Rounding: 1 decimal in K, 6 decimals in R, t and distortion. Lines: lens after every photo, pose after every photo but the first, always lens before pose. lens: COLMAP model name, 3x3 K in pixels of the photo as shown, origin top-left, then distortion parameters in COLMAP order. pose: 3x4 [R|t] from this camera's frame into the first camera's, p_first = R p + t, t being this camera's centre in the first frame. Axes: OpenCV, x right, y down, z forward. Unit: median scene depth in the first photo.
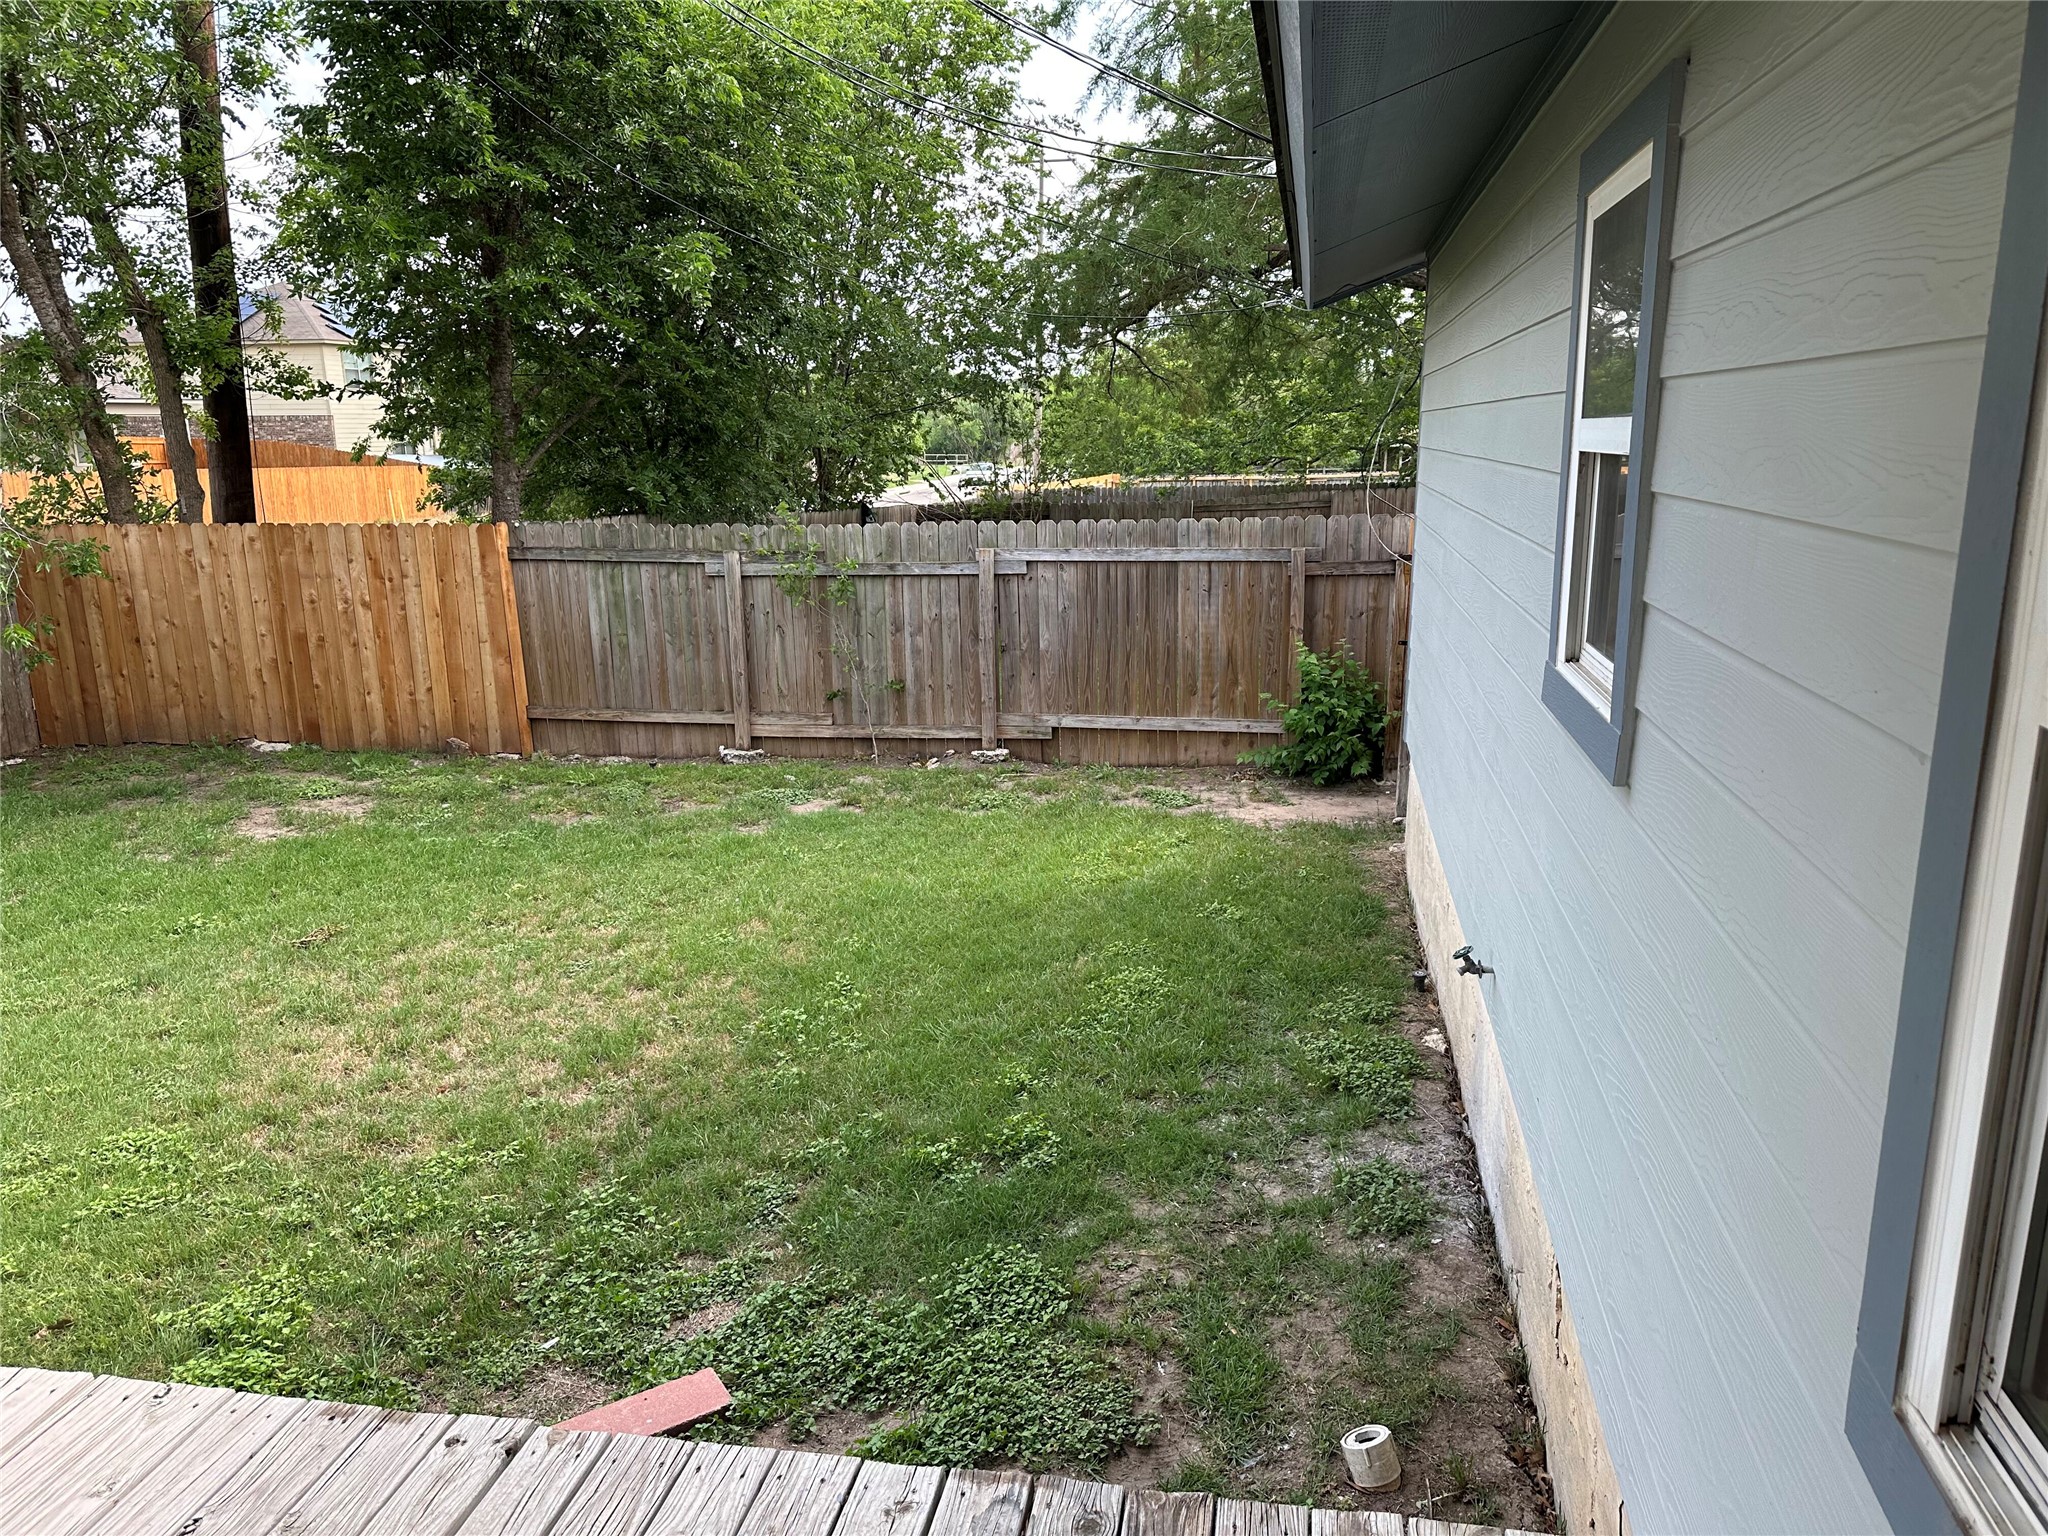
lens RADIAL K [[1436.0, 0, 1025.7], [0, 1436.0, 766.7], [0, 0, 1]] dist [0.023702, -0.017252]
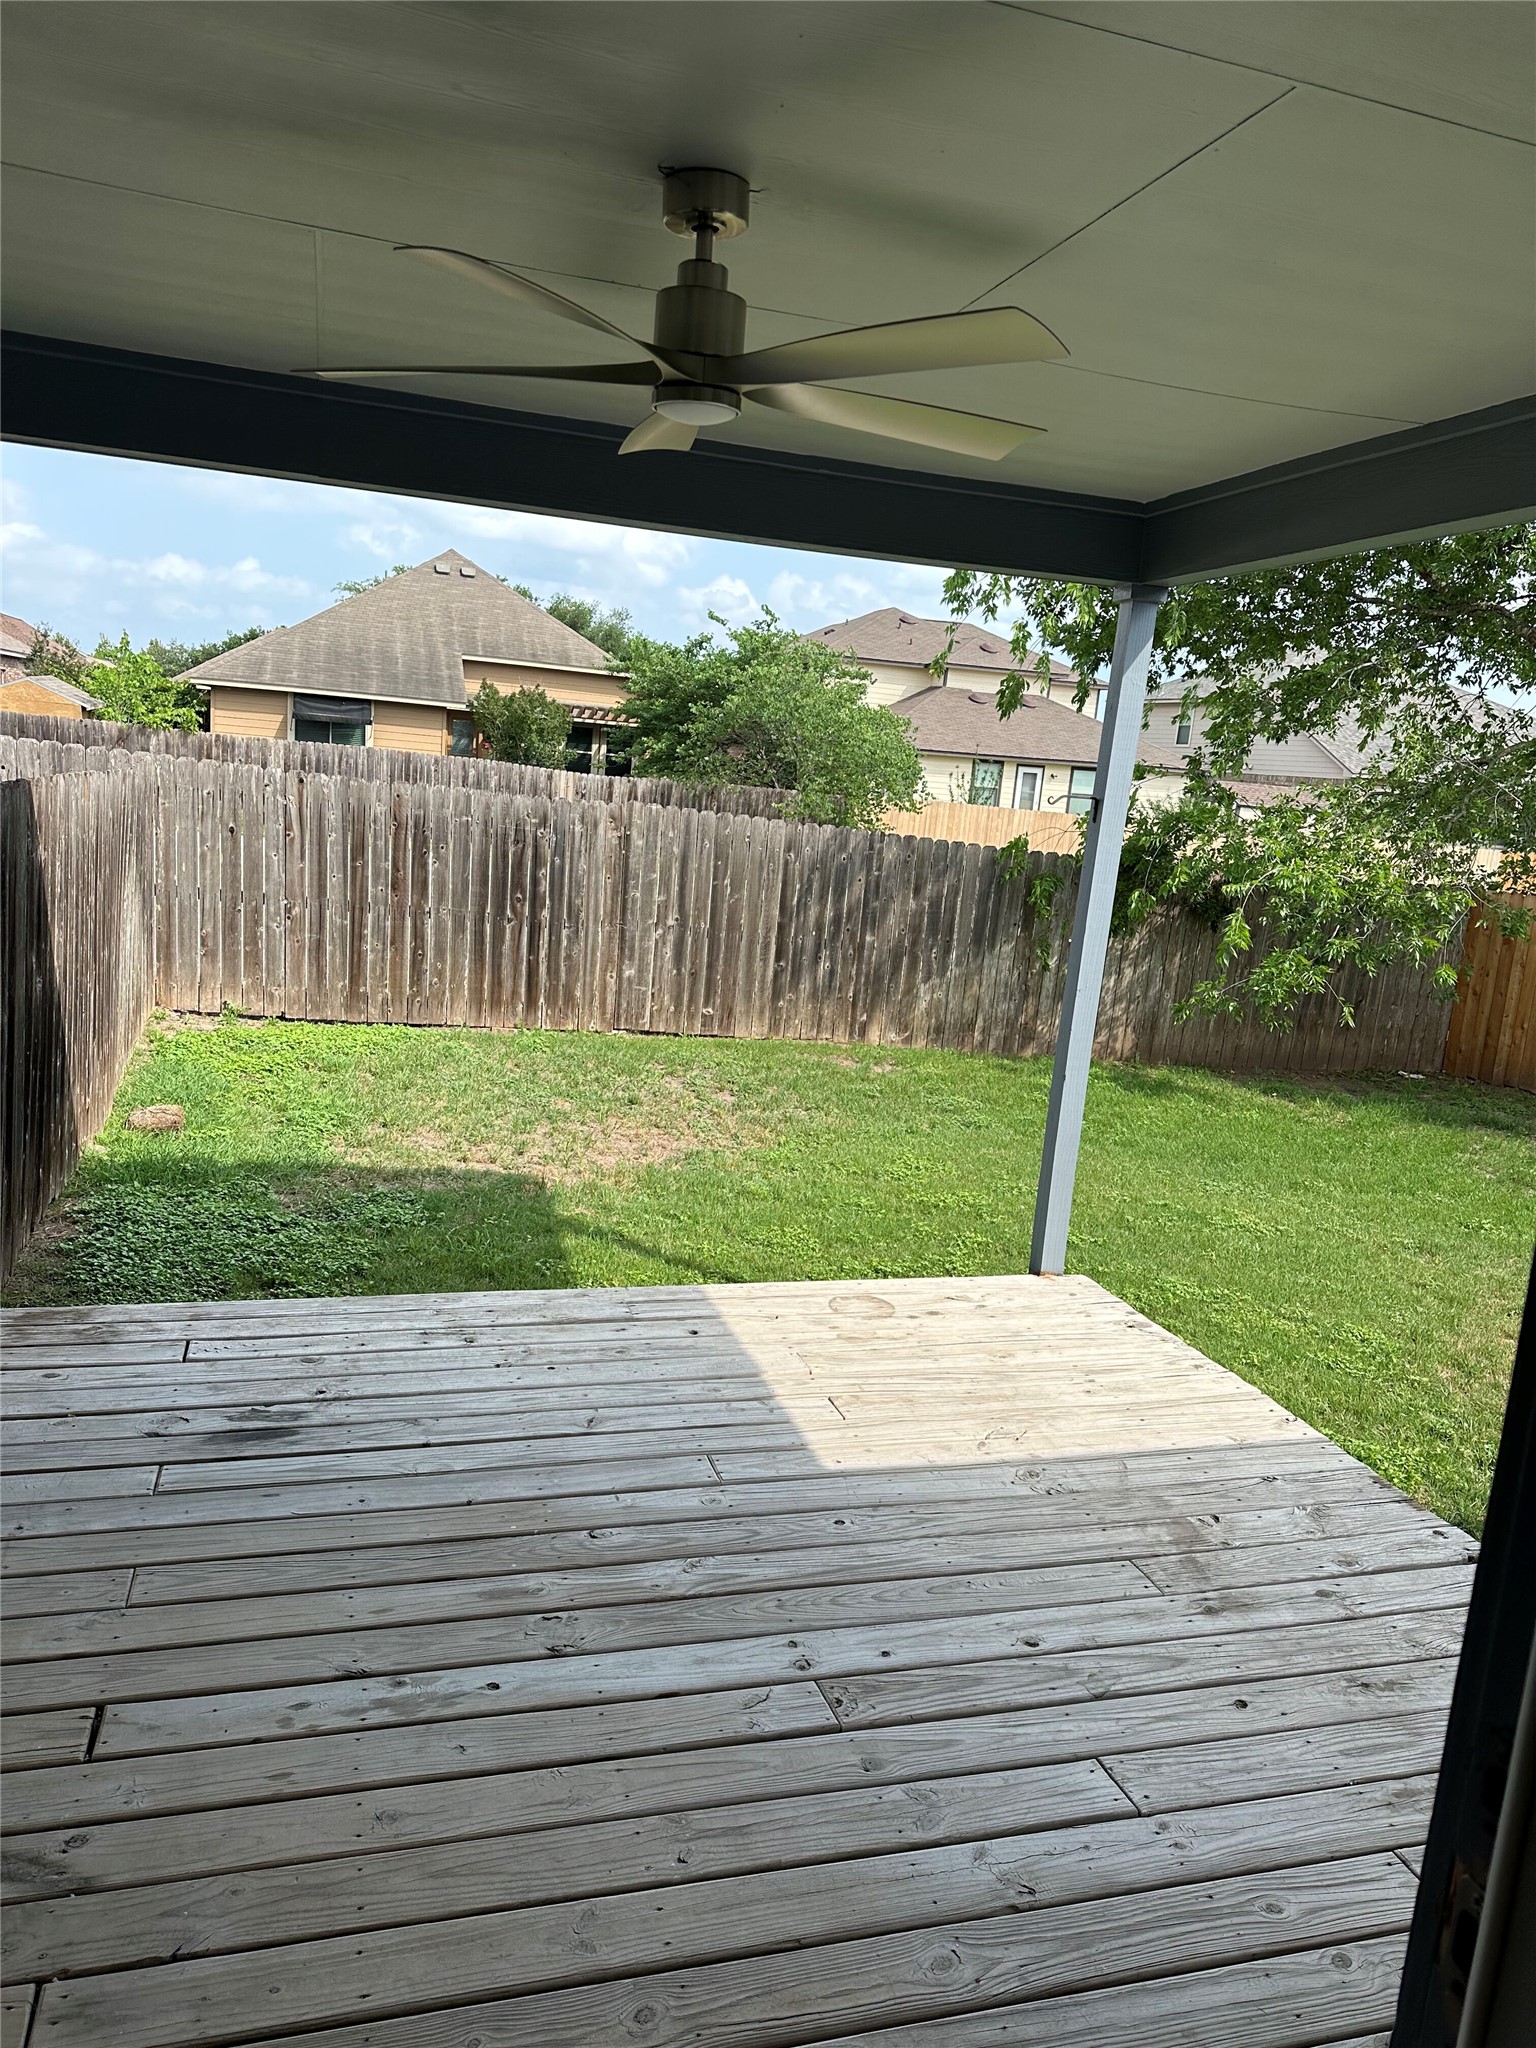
lens RADIAL K [[1436.0, 0, 767.6], [0, 1436.0, 1026.8], [0, 0, 1]] dist [0.023702, -0.017252]
pose [[0.458859, 0.210688, -0.863168, 0.171947], [-0.289267, 0.953976, 0.079080, 0.036393], [0.840103, 0.213400, 0.498686, -0.140995]]
